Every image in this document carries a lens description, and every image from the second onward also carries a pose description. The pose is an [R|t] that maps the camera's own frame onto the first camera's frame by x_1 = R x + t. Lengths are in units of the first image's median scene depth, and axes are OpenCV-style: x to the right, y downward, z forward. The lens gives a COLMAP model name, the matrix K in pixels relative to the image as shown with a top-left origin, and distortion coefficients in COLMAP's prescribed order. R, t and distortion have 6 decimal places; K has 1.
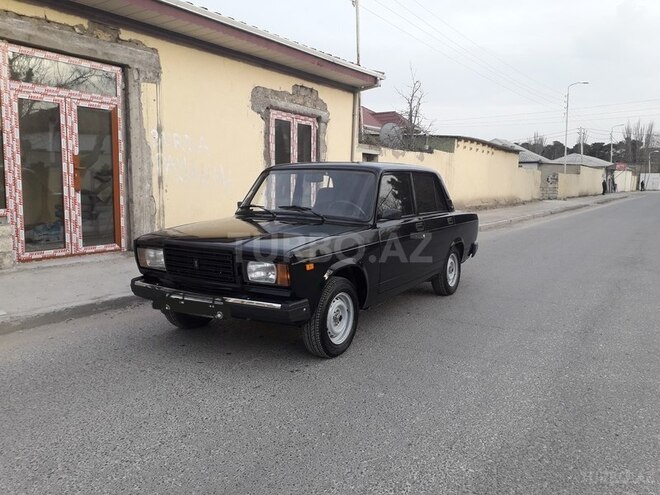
lens RADIAL K [[511.0, 0, 345.0], [0, 511.0, 247.8], [0, 0, 1]] dist [0.113391, -0.225974]
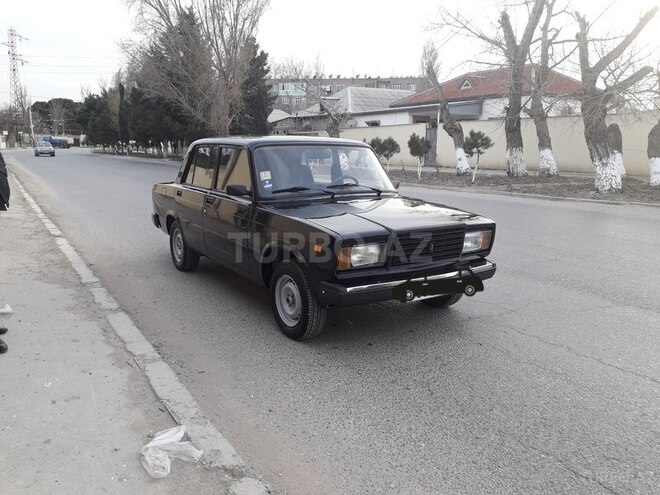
lens RADIAL K [[526.4, 0, 330.0], [0, 526.4, 247.5], [0, 0, 1]] dist [0.005066, 0.004194]
pose [[0.412347, -0.178309, 0.893407, -0.508111], [0.112931, 0.983100, 0.144087, -0.054692], [-0.904000, 0.041480, 0.425515, 0.295977]]
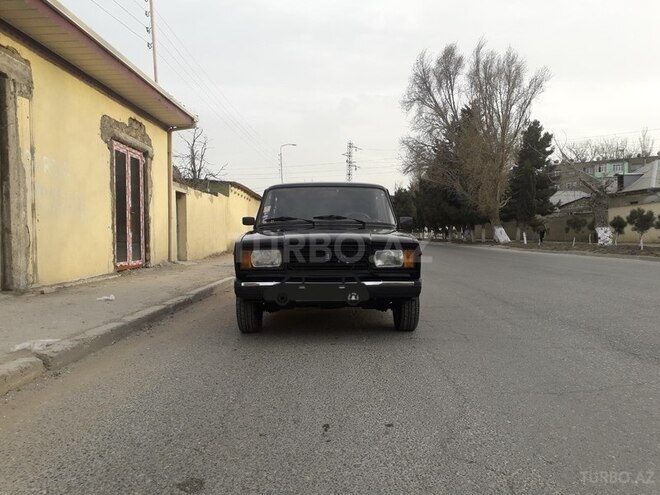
lens RADIAL K [[526.4, 0, 330.0], [0, 526.4, 247.5], [0, 0, 1]] dist [0.005066, 0.004194]
pose [[0.846146, -0.027844, 0.532223, -0.357686], [0.084282, 0.993059, -0.082040, 0.042415], [-0.526244, 0.114275, 0.842620, 0.005290]]
